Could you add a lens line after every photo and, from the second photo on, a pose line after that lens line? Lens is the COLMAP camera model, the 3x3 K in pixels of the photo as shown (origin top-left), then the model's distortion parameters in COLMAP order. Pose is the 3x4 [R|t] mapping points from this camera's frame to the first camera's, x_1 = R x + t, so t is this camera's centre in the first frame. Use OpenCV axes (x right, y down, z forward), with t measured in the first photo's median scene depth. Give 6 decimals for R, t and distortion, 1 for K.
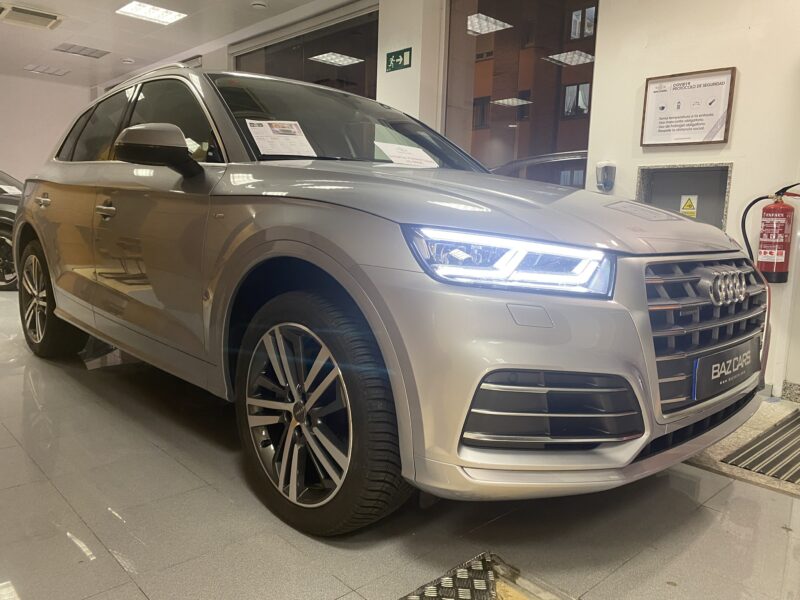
lens RADIAL K [[616.8, 0, 402.5], [0, 616.8, 299.0], [0, 0, 1]] dist [0.016608, -0.006888]
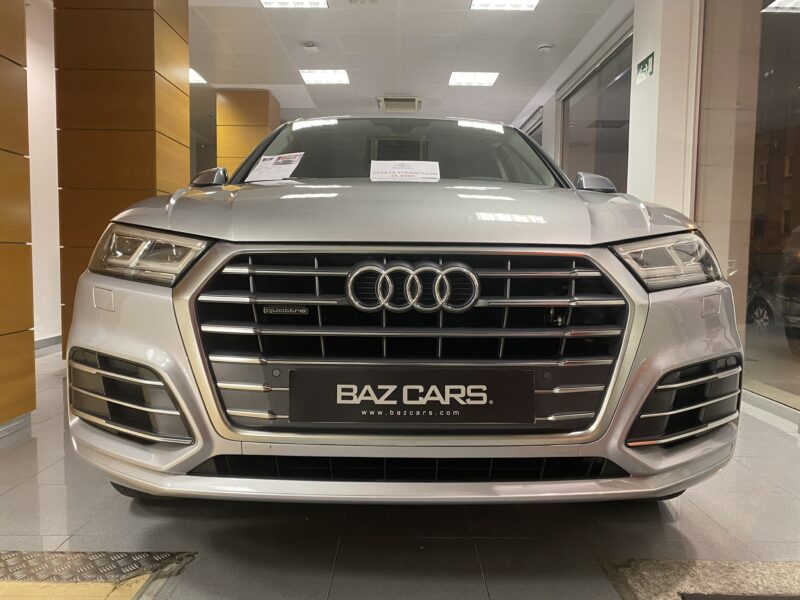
lens RADIAL K [[616.8, 0, 402.5], [0, 616.8, 299.0], [0, 0, 1]] dist [0.016608, -0.006888]
pose [[0.728242, 0.022398, -0.684954, 1.062598], [-0.080891, 0.995288, -0.053457, 0.035509], [0.680529, 0.094336, 0.726623, 0.484921]]
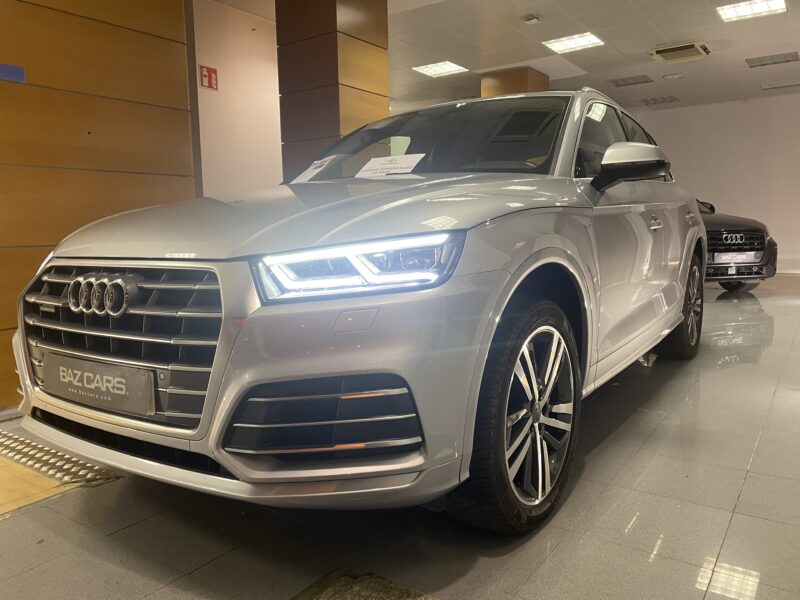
lens RADIAL K [[616.8, 0, 402.5], [0, 616.8, 299.0], [0, 0, 1]] dist [0.016608, -0.006888]
pose [[0.204070, 0.075914, -0.976008, 1.586535], [-0.105812, 0.992858, 0.055100, -0.118733], [0.973221, 0.092030, 0.210645, 1.306812]]
